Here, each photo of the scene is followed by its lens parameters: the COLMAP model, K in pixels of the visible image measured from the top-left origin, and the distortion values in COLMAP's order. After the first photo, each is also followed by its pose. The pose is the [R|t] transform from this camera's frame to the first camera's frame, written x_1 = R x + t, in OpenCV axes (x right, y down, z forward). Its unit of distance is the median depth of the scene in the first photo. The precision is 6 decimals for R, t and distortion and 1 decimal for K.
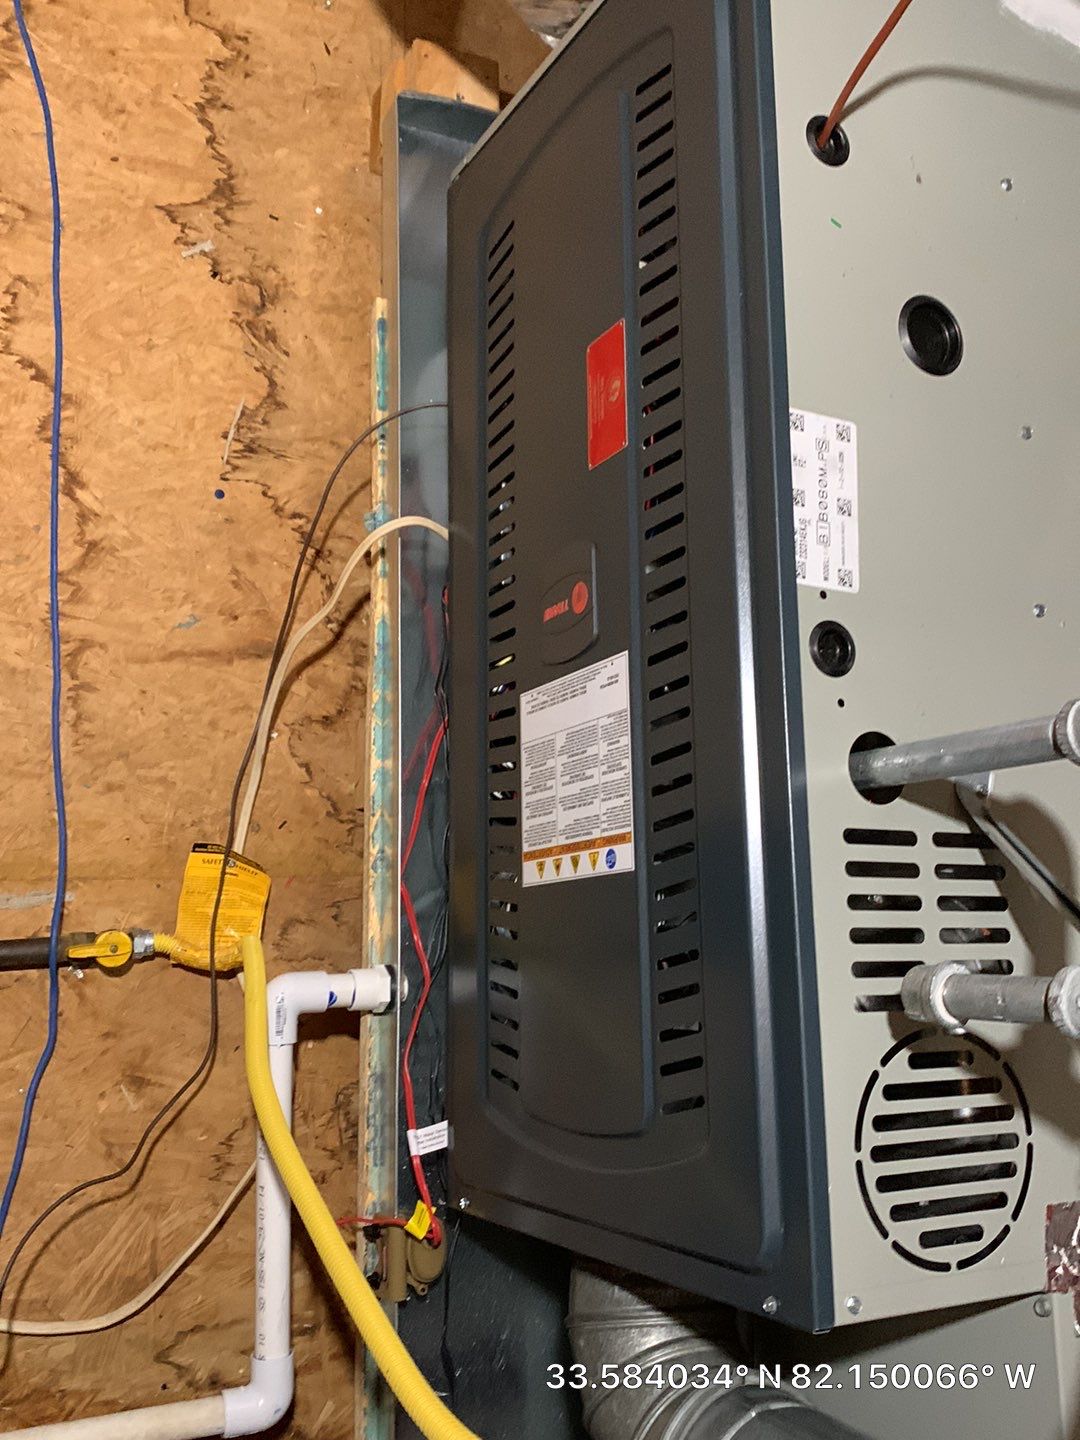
lens RADIAL K [[1380.0, 0, 540.0], [0, 1380.0, 720.0], [0, 0, 1]] dist [0.012513, -0.013947]
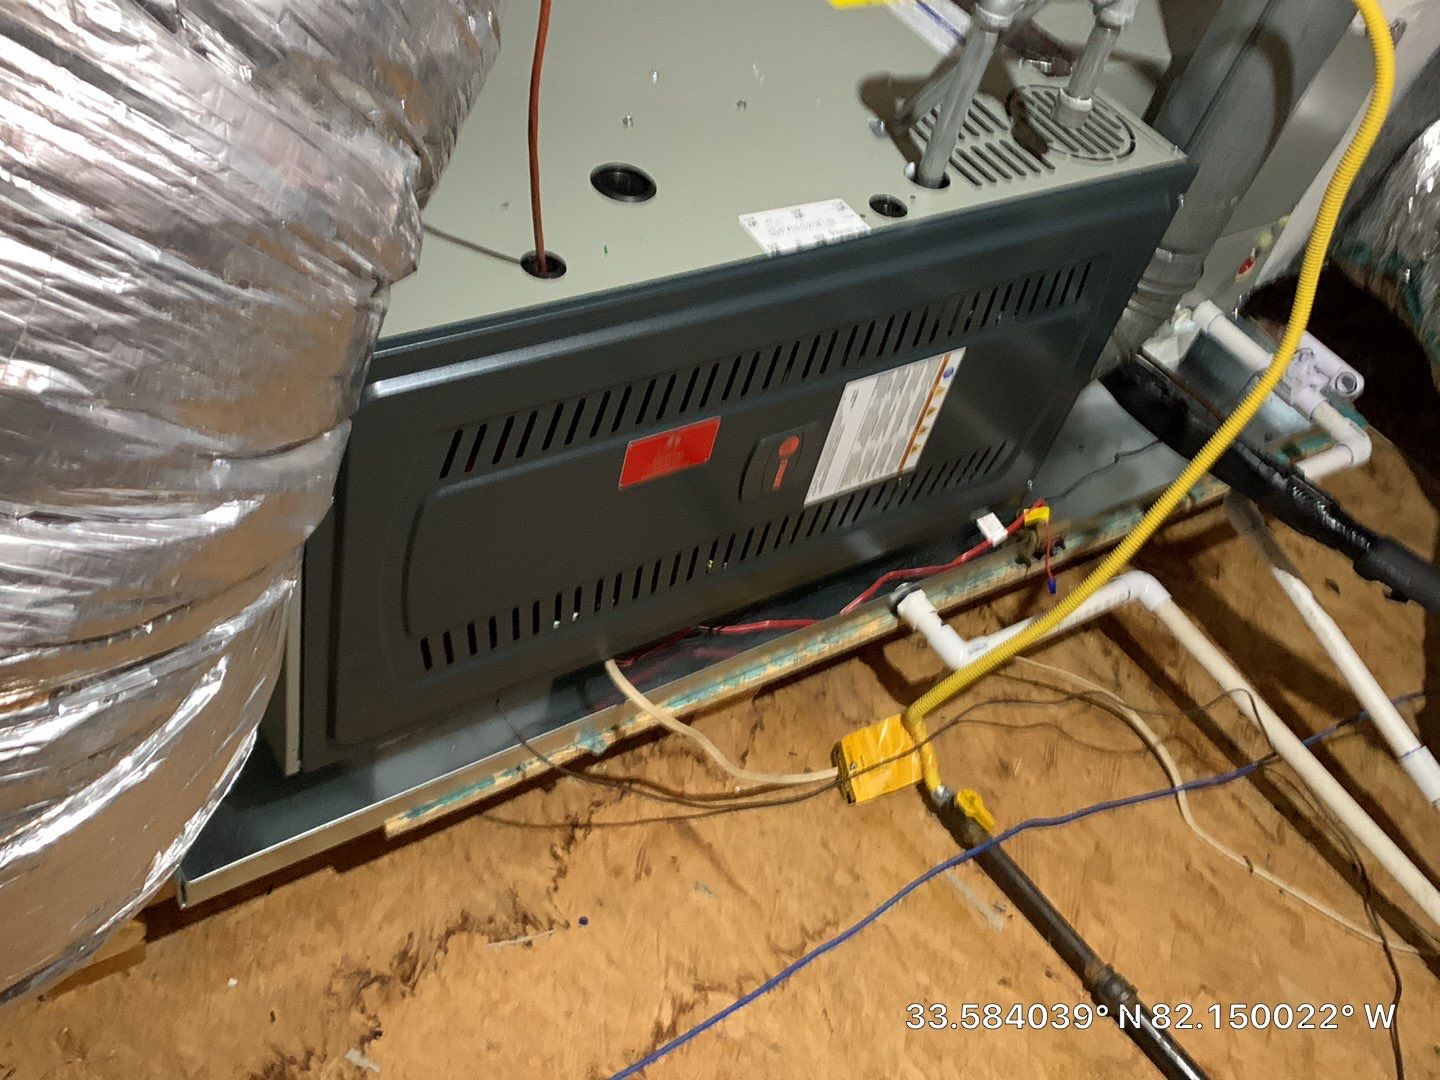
lens RADIAL K [[1380.0, 0, 720.0], [0, 1380.0, 540.0], [0, 0, 1]] dist [0.012513, -0.013947]
pose [[-0.371280, -0.921547, 0.113589, -0.123046], [0.725108, -0.211354, 0.655399, -0.704959], [-0.579974, 0.325701, 0.746692, 0.070877]]
